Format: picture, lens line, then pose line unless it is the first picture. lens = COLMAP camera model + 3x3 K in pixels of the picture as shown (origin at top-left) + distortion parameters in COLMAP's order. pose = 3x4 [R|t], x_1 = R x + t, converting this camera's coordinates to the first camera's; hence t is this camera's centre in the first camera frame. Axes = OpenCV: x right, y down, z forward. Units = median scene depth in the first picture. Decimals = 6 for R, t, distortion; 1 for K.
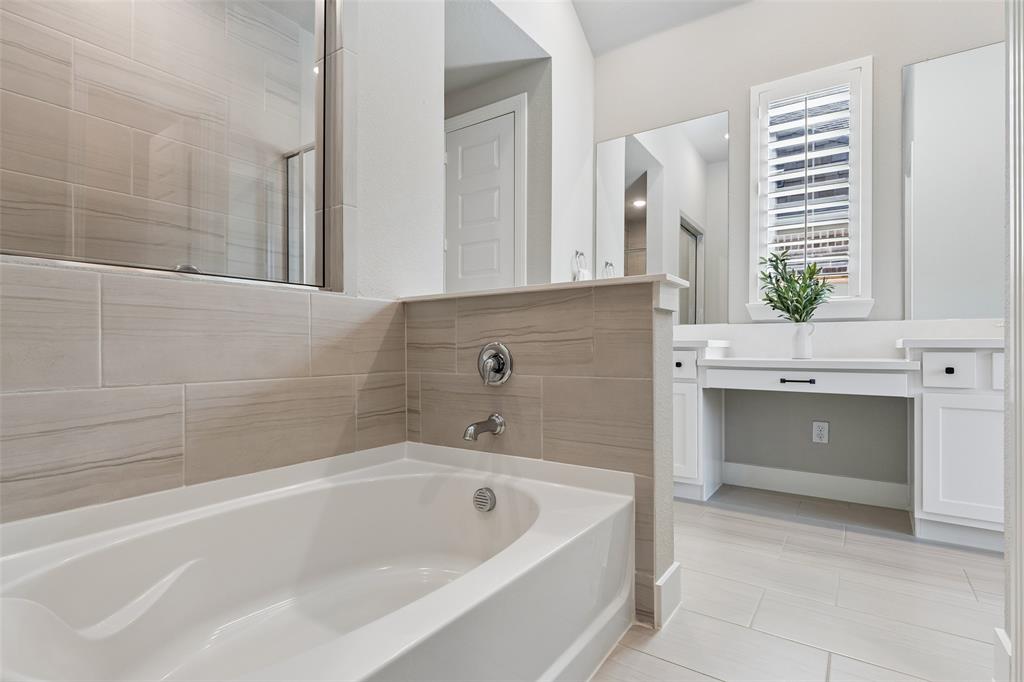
lens RADIAL K [[502.1, 0, 505.3], [0, 502.1, 344.9], [0, 0, 1]] dist [-0.006040, -0.001919]
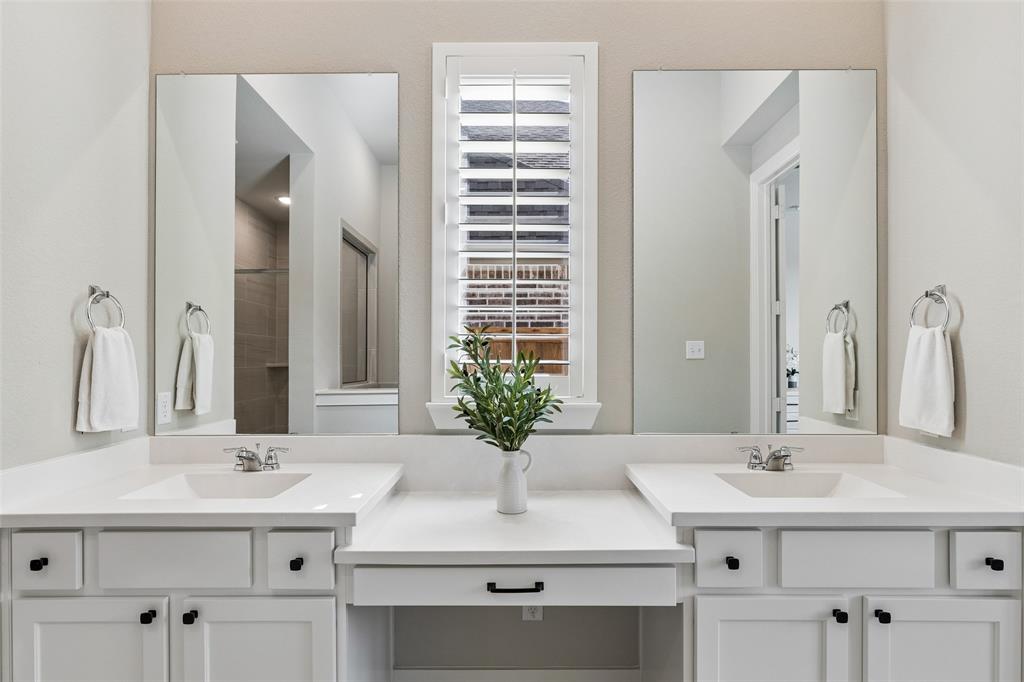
lens RADIAL K [[507.5, 0, 512.3], [0, 507.5, 345.9], [0, 0, 1]] dist [-0.001334, -0.000009]
pose [[0.813856, -0.002445, 0.581061, 0.231892], [0.002412, 0.999997, 0.000830, -0.163720], [-0.581061, 0.000726, 0.813859, 0.489757]]
